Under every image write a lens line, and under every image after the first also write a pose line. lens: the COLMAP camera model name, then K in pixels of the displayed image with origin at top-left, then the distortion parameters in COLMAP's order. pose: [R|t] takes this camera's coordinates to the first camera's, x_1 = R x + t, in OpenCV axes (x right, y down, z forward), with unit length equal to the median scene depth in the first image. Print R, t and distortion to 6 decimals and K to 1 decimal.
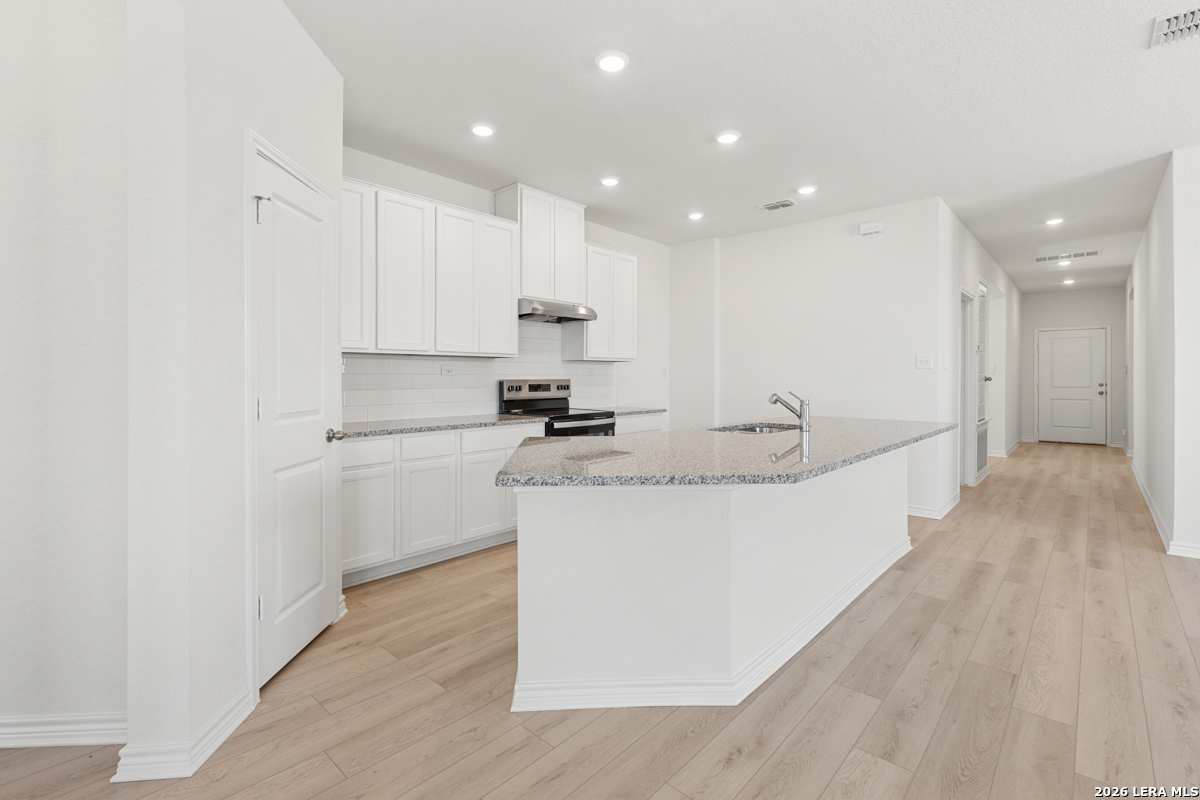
lens RADIAL K [[550.4, 0, 600.8], [0, 550.4, 361.6], [0, 0, 1]] dist [0.010399, -0.000145]
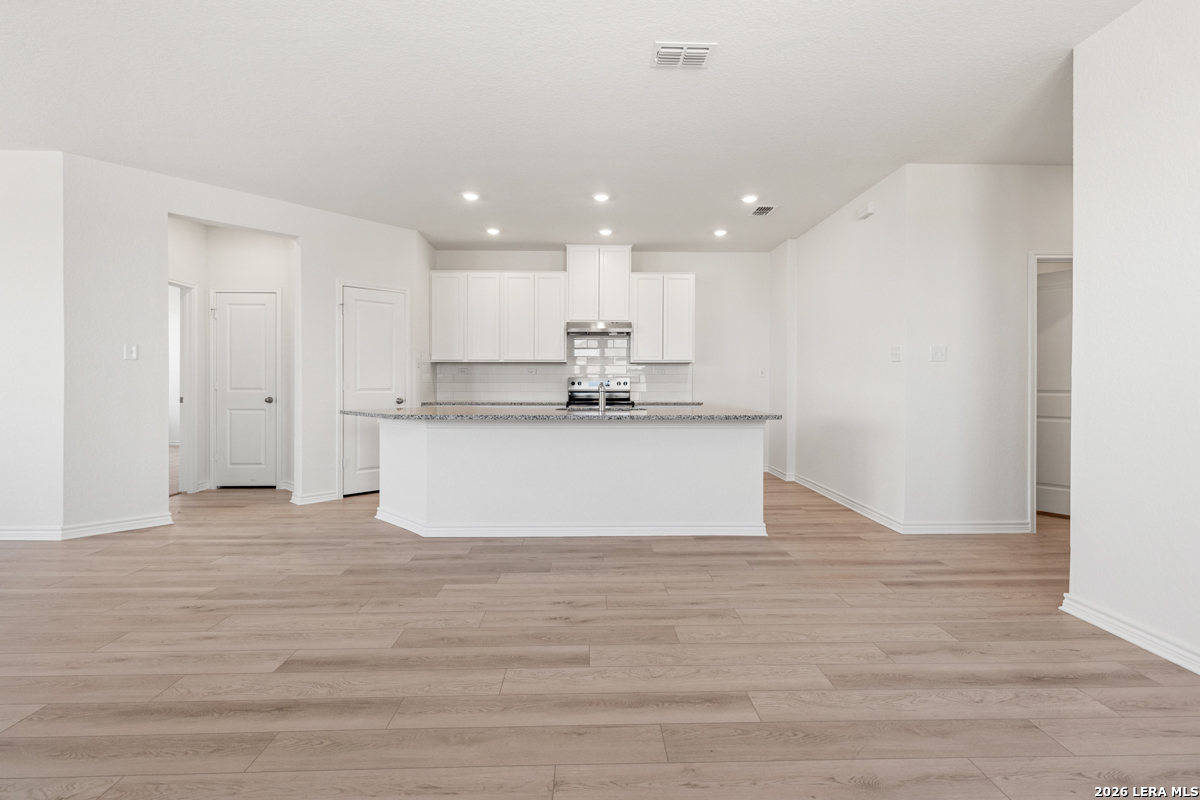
lens RADIAL K [[536.7, 0, 598.4], [0, 536.7, 383.5], [0, 0, 1]] dist [-0.002613, -0.000346]
pose [[0.688975, 0.004704, -0.724770, 1.111692], [0.016565, 0.999616, 0.022234, 0.022329], [0.724596, -0.027325, 0.688632, 0.079187]]
